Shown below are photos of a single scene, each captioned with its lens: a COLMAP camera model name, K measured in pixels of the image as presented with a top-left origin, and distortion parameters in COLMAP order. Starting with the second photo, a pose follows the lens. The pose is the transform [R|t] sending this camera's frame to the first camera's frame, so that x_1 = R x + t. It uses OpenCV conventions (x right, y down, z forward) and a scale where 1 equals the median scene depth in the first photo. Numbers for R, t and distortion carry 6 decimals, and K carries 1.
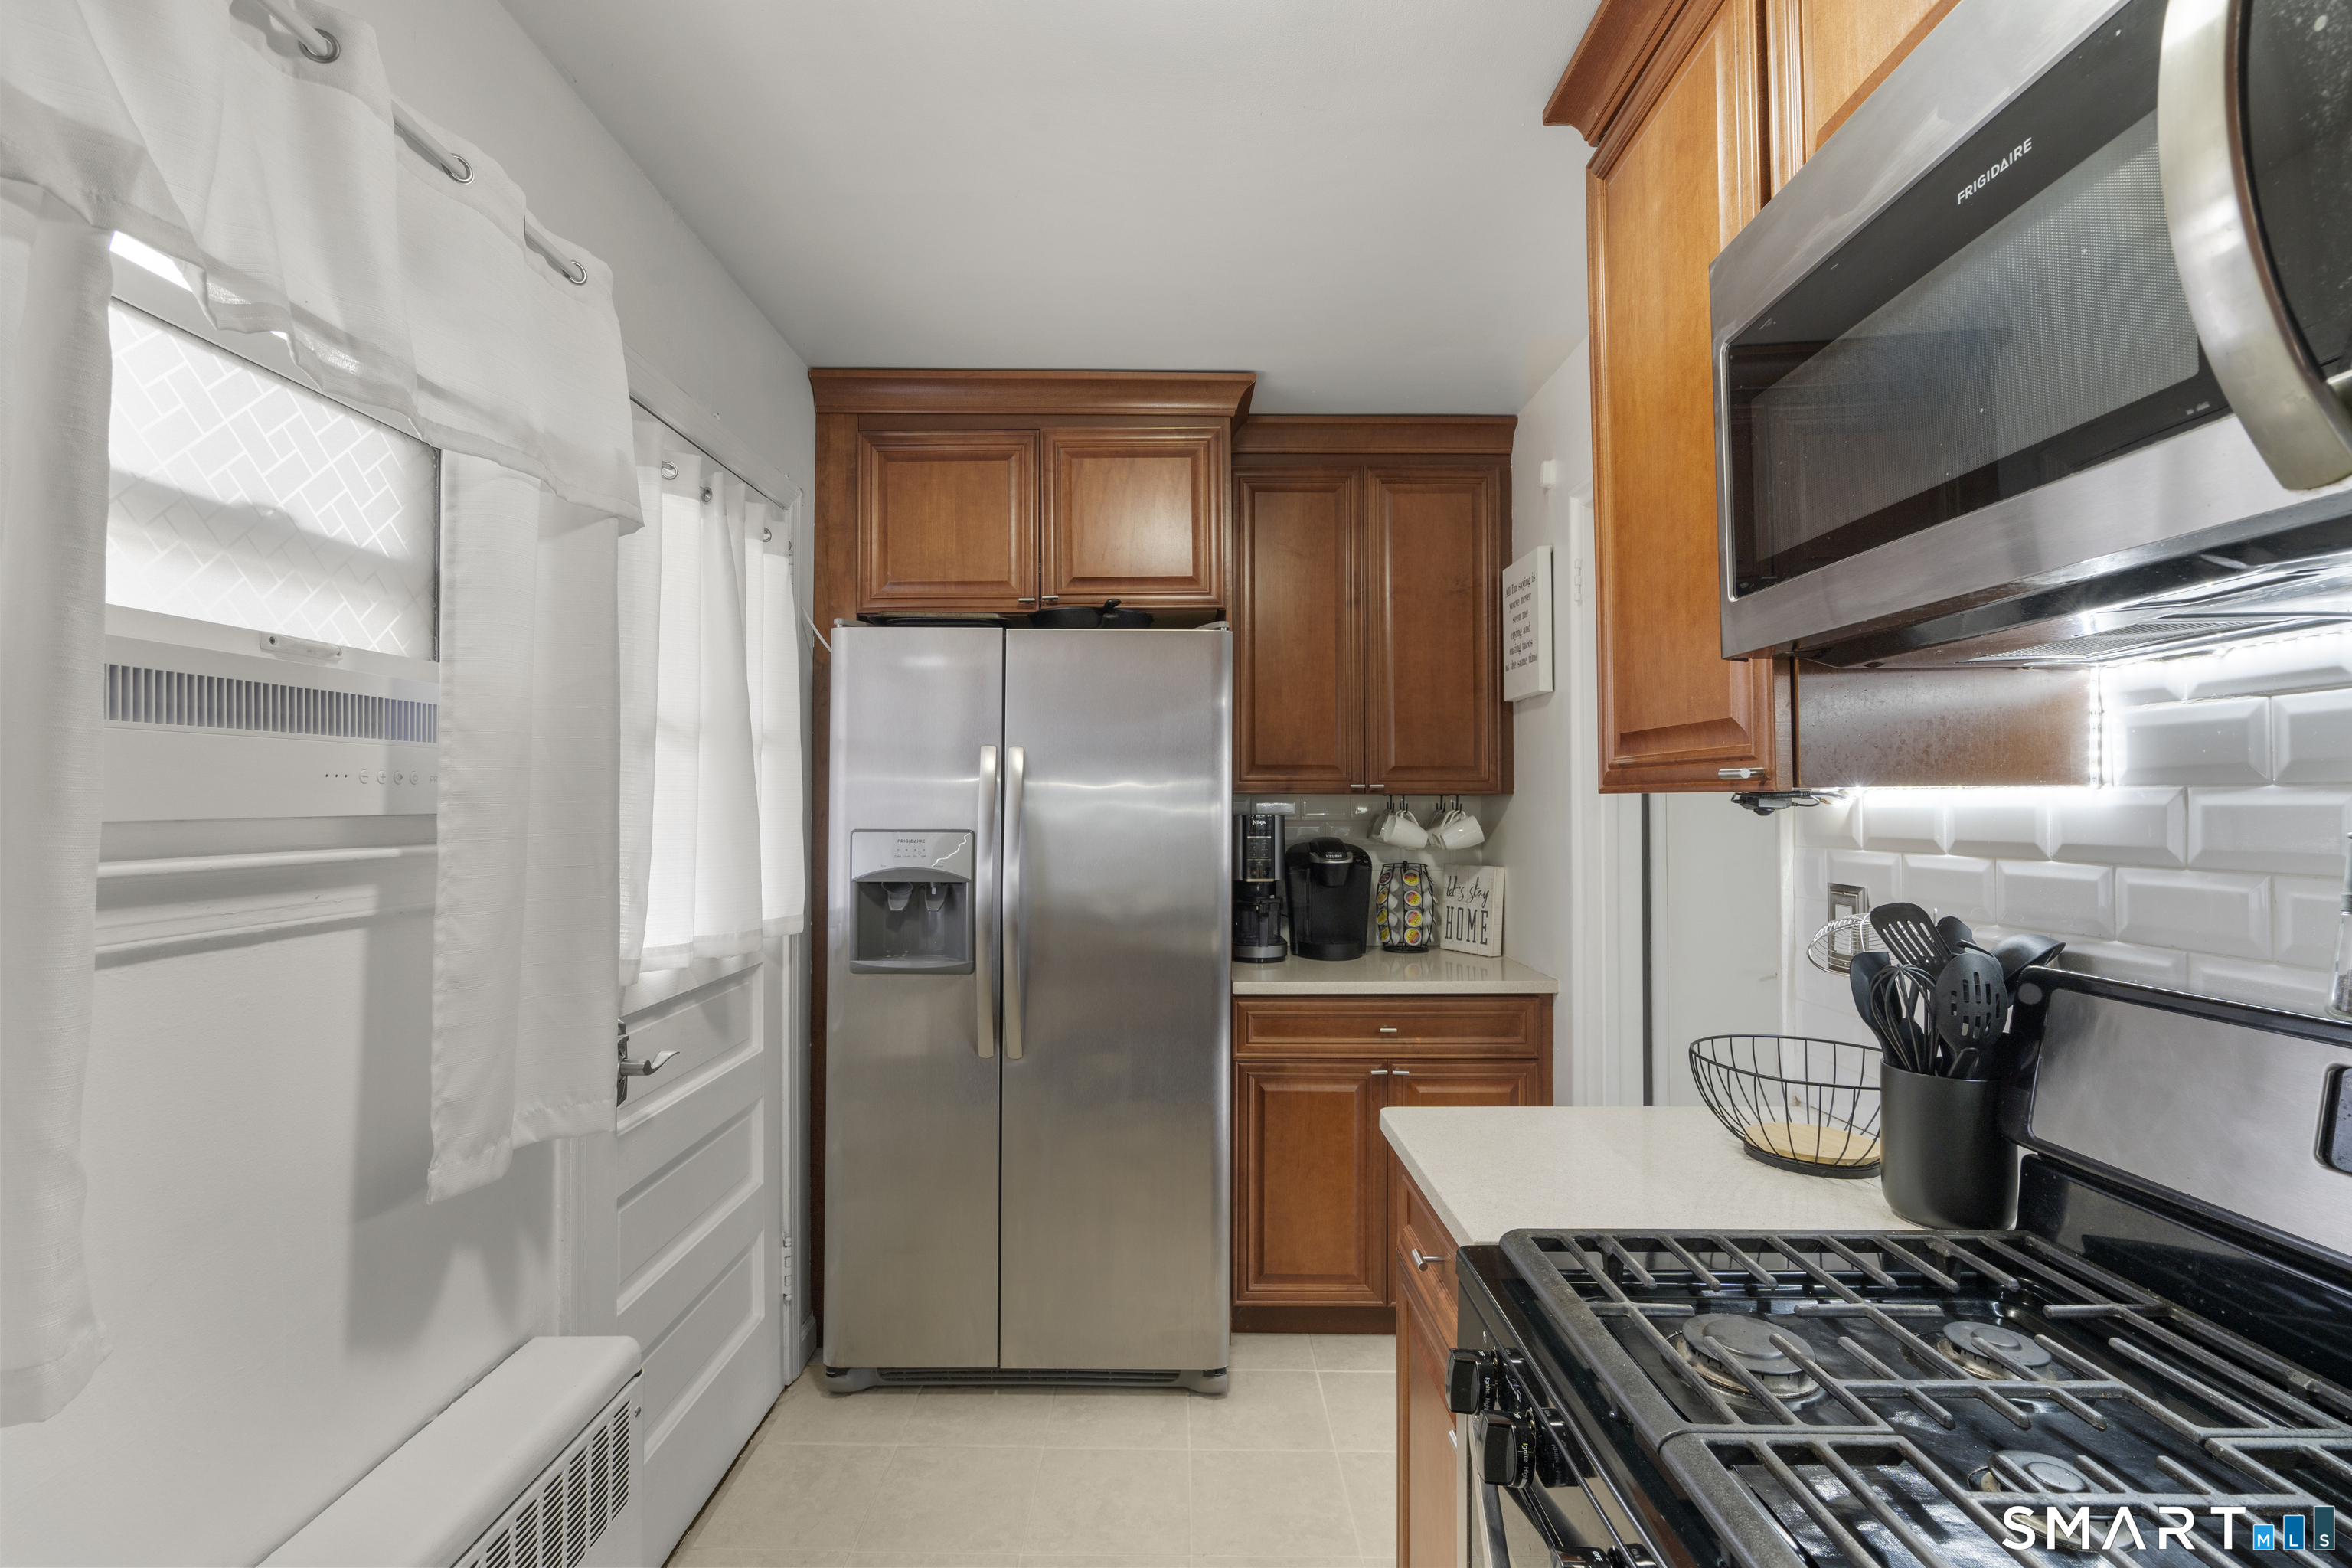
lens RADIAL K [[1055.2, 0, 1172.2], [0, 1055.2, 787.3], [0, 0, 1]] dist [-0.009317, 0.004070]
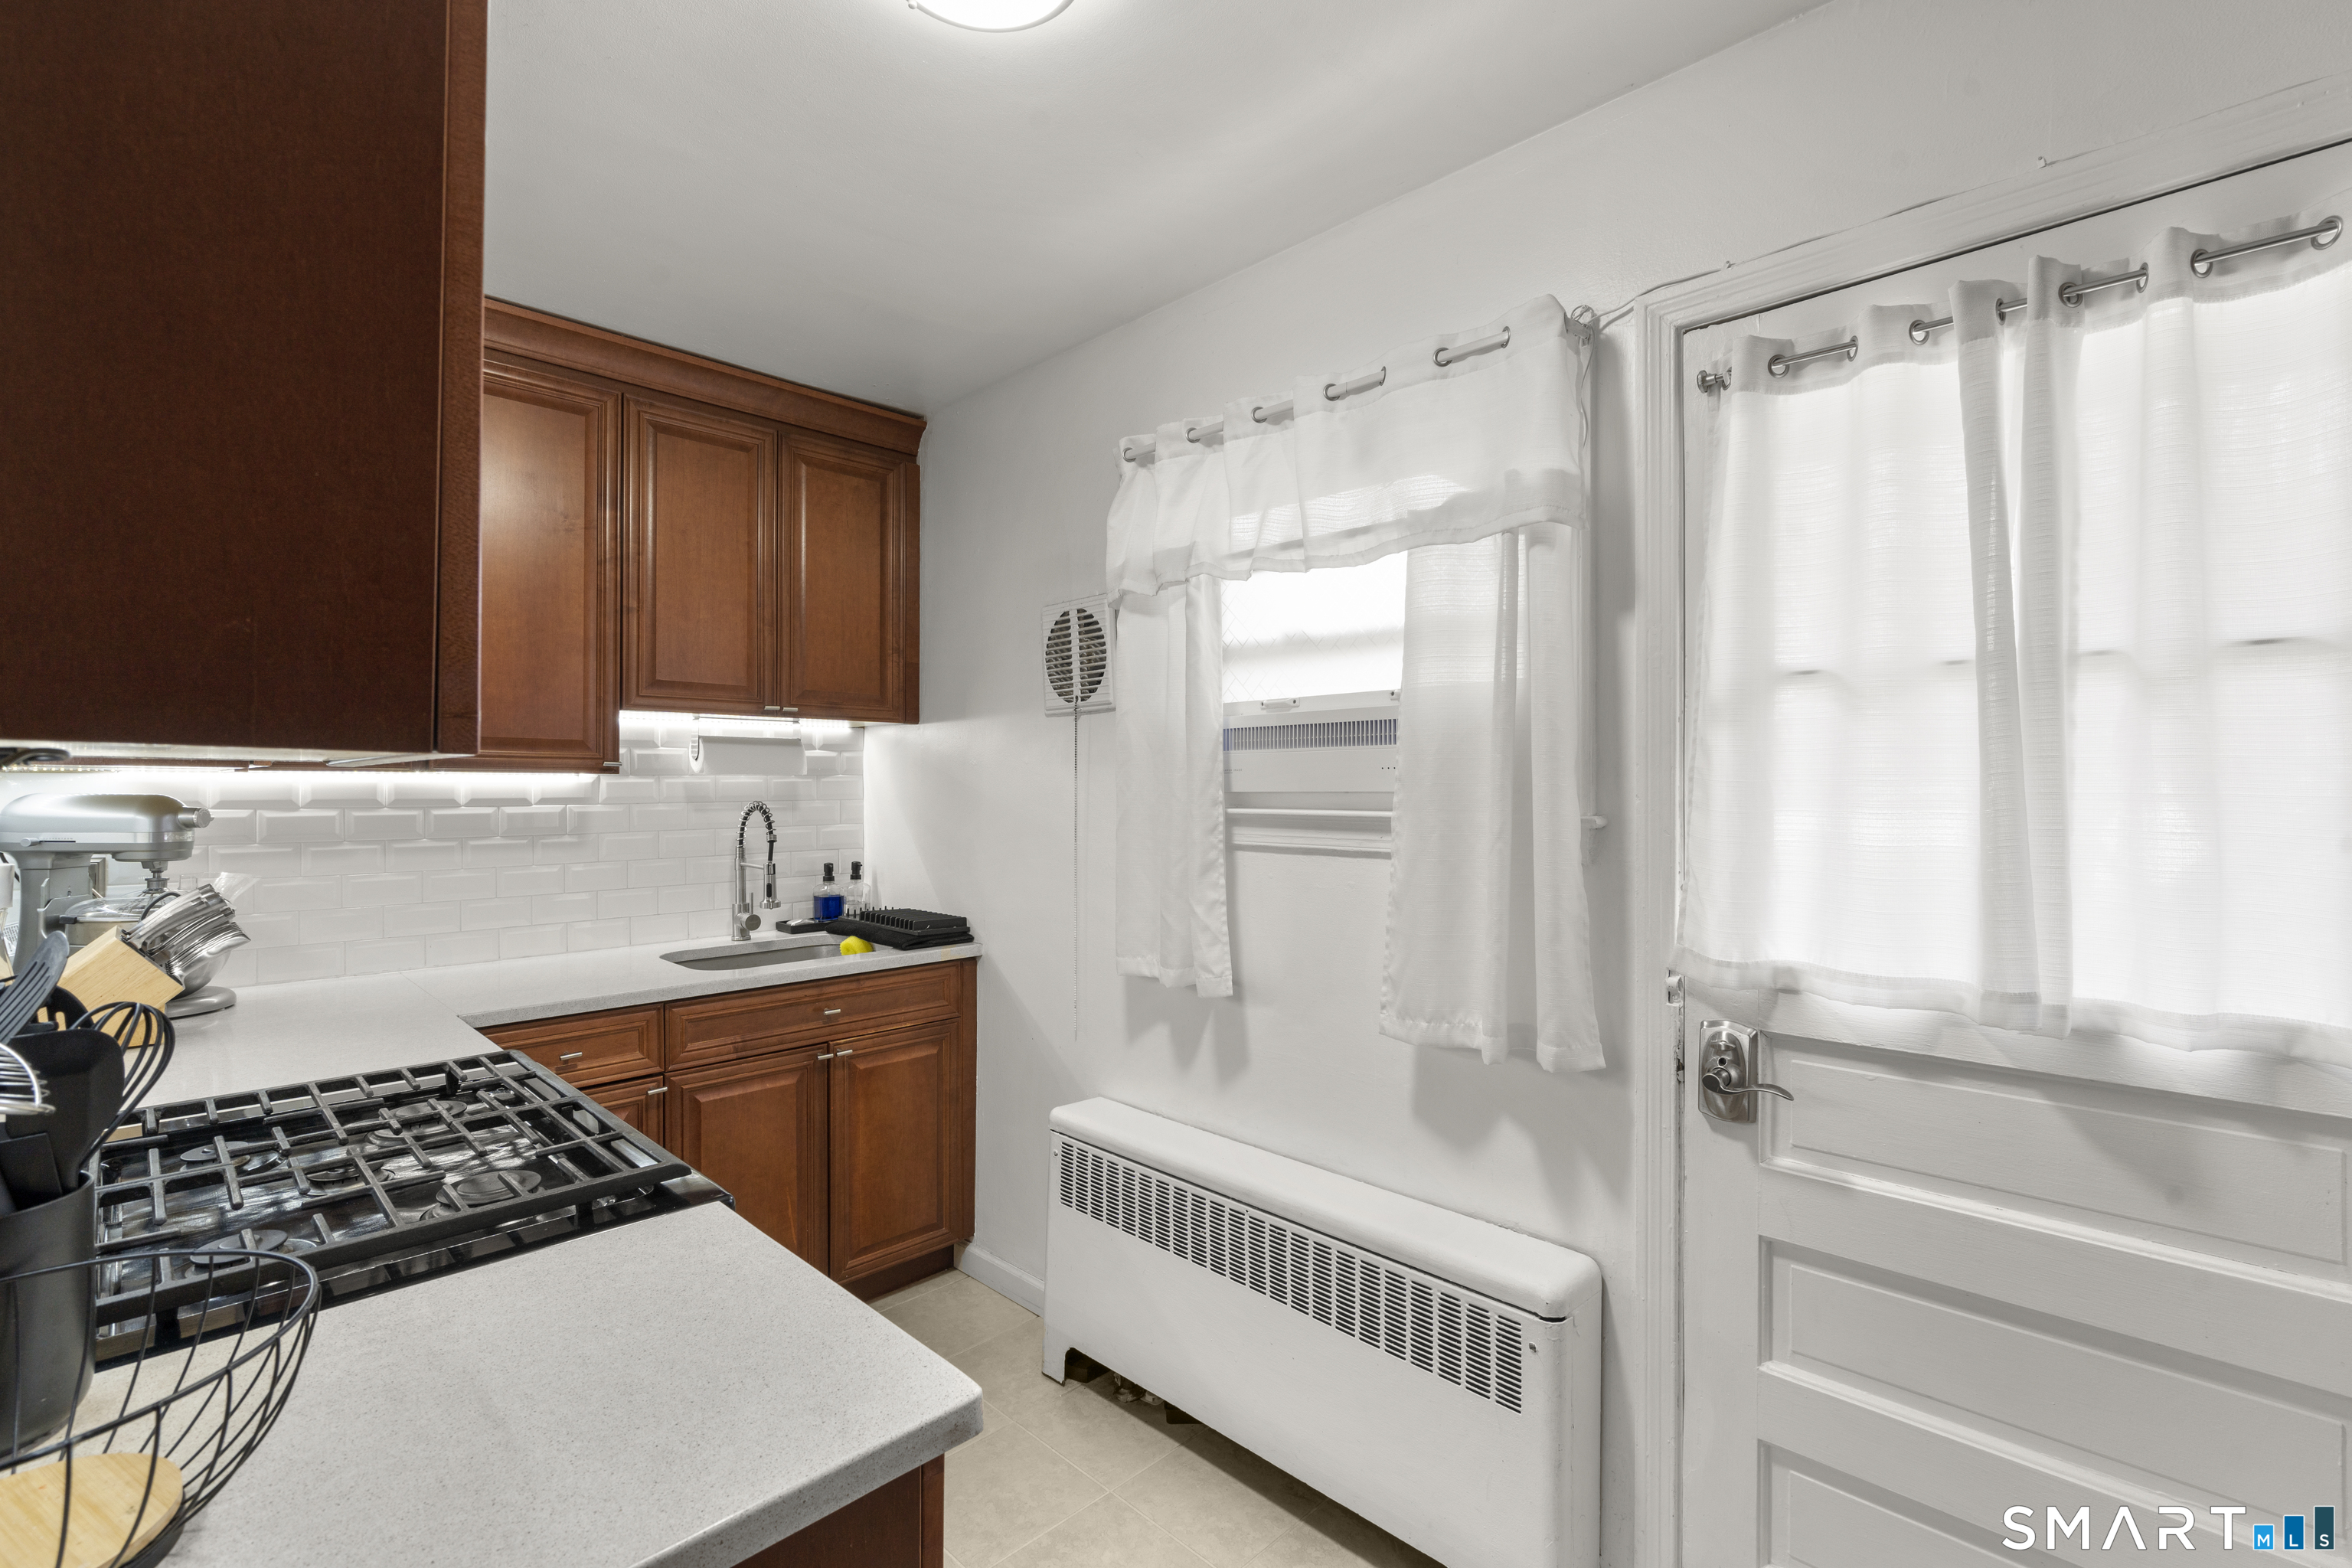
lens RADIAL K [[1055.2, 0, 1170.9], [0, 1055.2, 787.0], [0, 0, 1]] dist [-0.009317, 0.004070]
pose [[-0.701597, 0.000302, -0.712573, 0.321831], [0.008260, 0.999936, -0.007709, 0.014084], [0.712526, -0.011295, -0.701555, 0.921340]]
